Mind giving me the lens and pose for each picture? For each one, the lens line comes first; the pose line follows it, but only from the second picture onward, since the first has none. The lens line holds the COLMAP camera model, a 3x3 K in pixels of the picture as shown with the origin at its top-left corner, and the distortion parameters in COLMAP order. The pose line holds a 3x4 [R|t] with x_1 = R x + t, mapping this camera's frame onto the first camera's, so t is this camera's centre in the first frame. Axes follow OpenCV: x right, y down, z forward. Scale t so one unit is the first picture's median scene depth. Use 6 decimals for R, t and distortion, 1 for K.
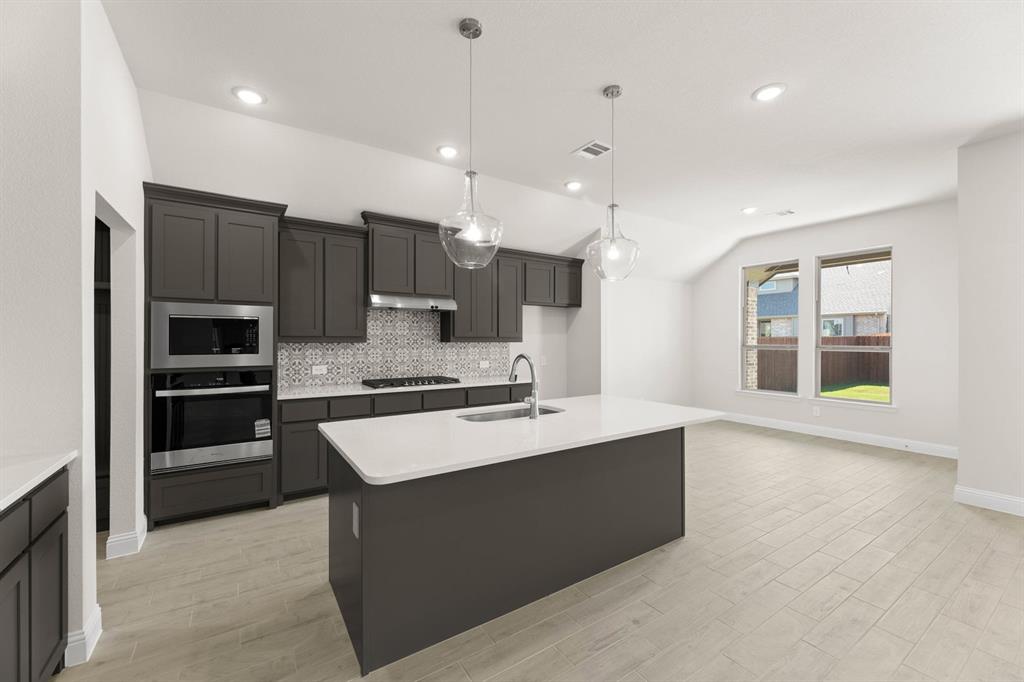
lens RADIAL K [[414.3, 0, 510.4], [0, 414.3, 339.9], [0, 0, 1]] dist [0.000986, 0.000062]
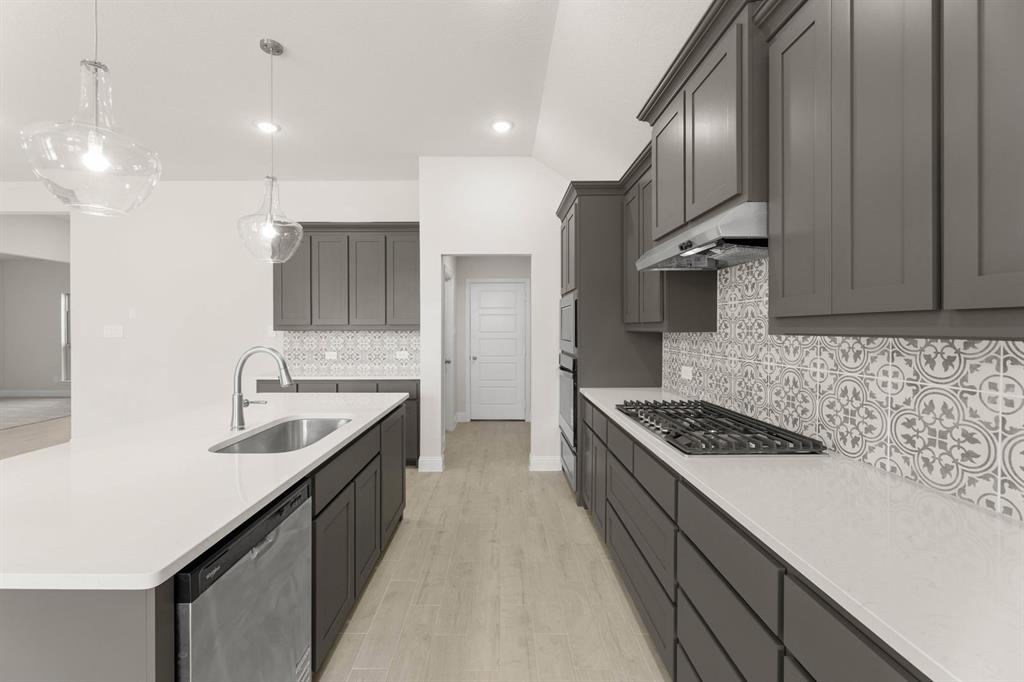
lens RADIAL K [[420.4, 0, 496.3], [0, 420.4, 330.0], [0, 0, 1]] dist [-0.000211, -0.000075]
pose [[-0.560118, 0.002842, -0.828408, 0.273871], [-0.001019, 0.999991, 0.004120, 0.001307], [0.828412, 0.003152, -0.560110, 1.153466]]
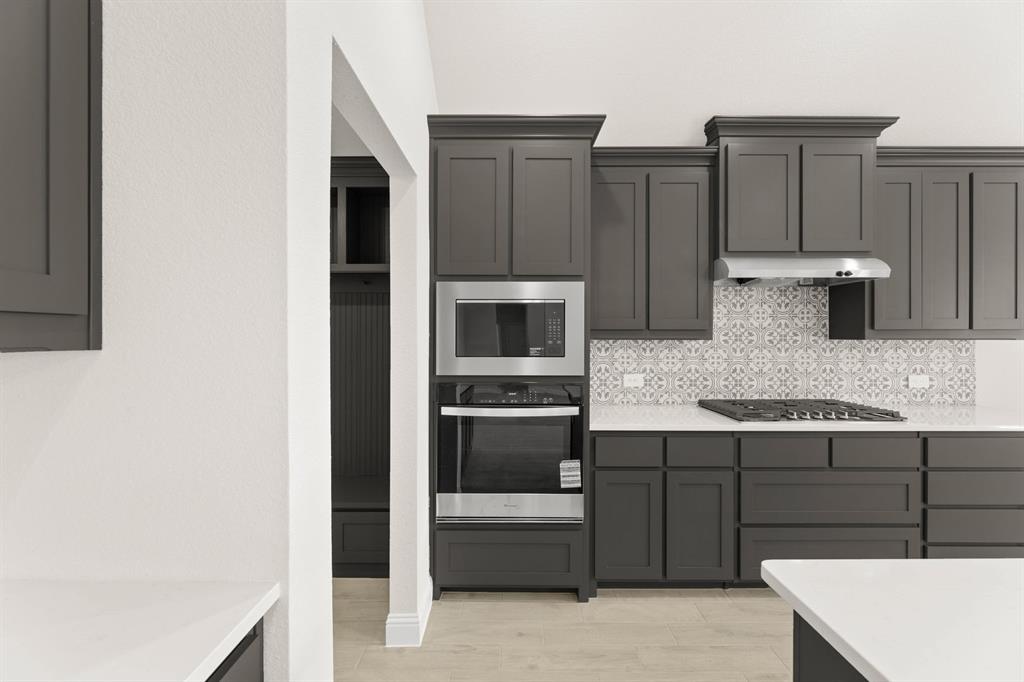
lens RADIAL K [[423.5, 0, 510.8], [0, 423.5, 337.2], [0, 0, 1]] dist [0.001884, 0.000142]
pose [[0.836595, 0.000705, -0.547821, -0.259992], [0.000425, 0.999998, 0.001937, 0.001532], [0.547821, -0.001853, 0.836594, 0.332397]]
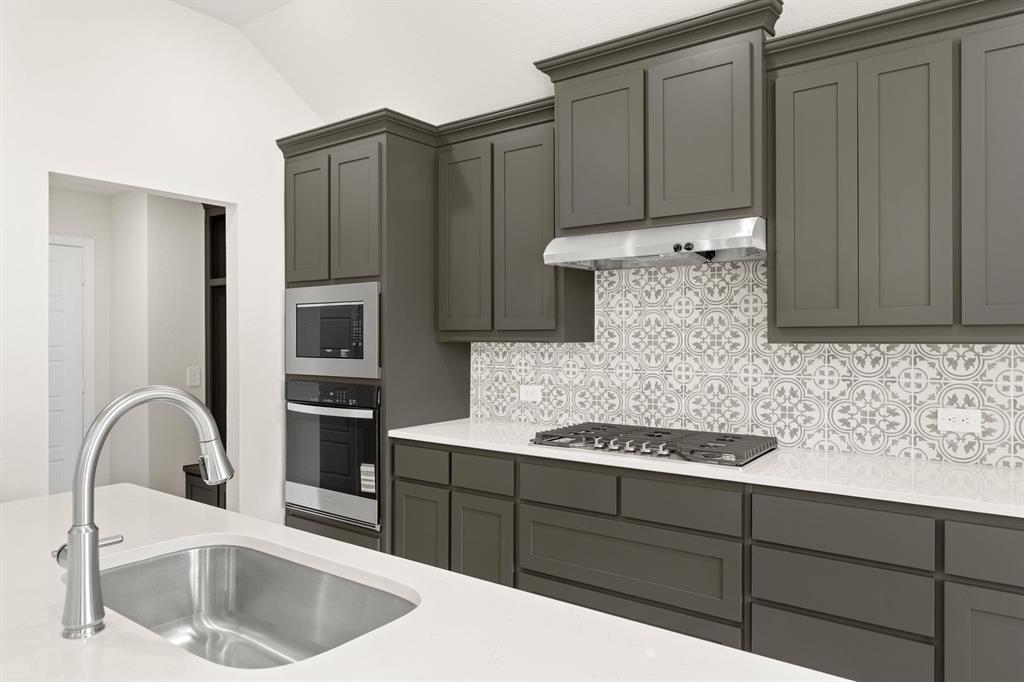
lens RADIAL K [[665.8, 0, 512.0], [0, 665.8, 341.0], [0, 0, 1]] dist [0.000209, 0.000435]
pose [[0.340910, 0.003309, -0.940090, 0.342064], [0.001366, 0.999991, 0.004016, 0.001803], [0.940095, -0.002653, 0.340902, 0.704555]]
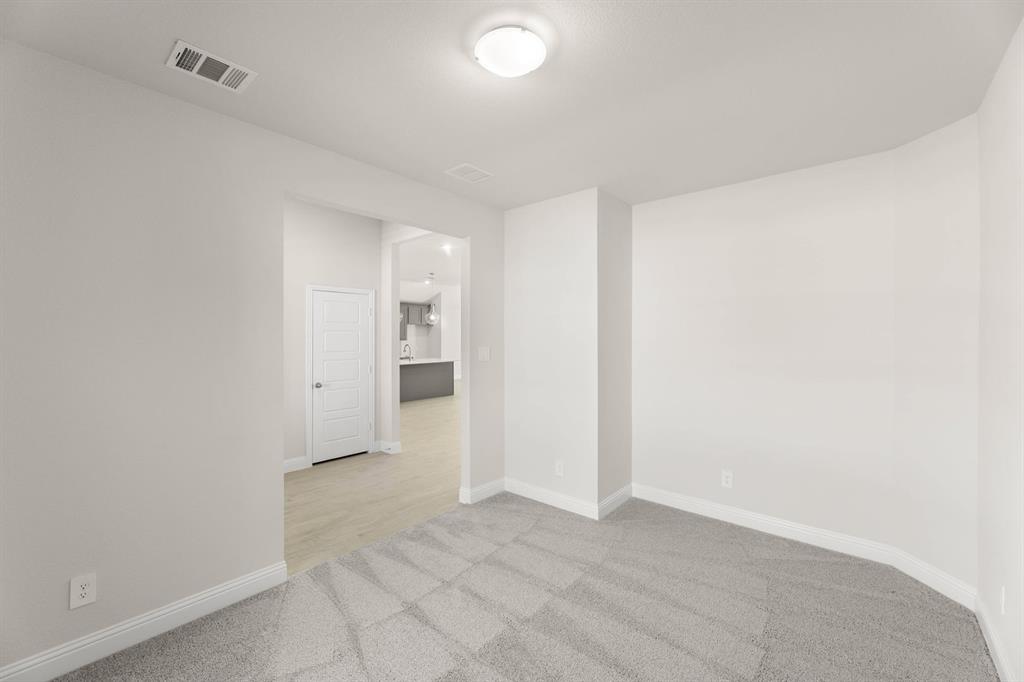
lens RADIAL K [[413.8, 0, 510.3], [0, 413.8, 344.0], [0, 0, 1]] dist [0.000035, 0.000075]
pose [[0.963892, -0.003153, 0.266276, -0.042259], [-0.000541, 0.999905, 0.013800, -0.012253], [-0.266295, -0.013445, 0.963798, -1.848010]]
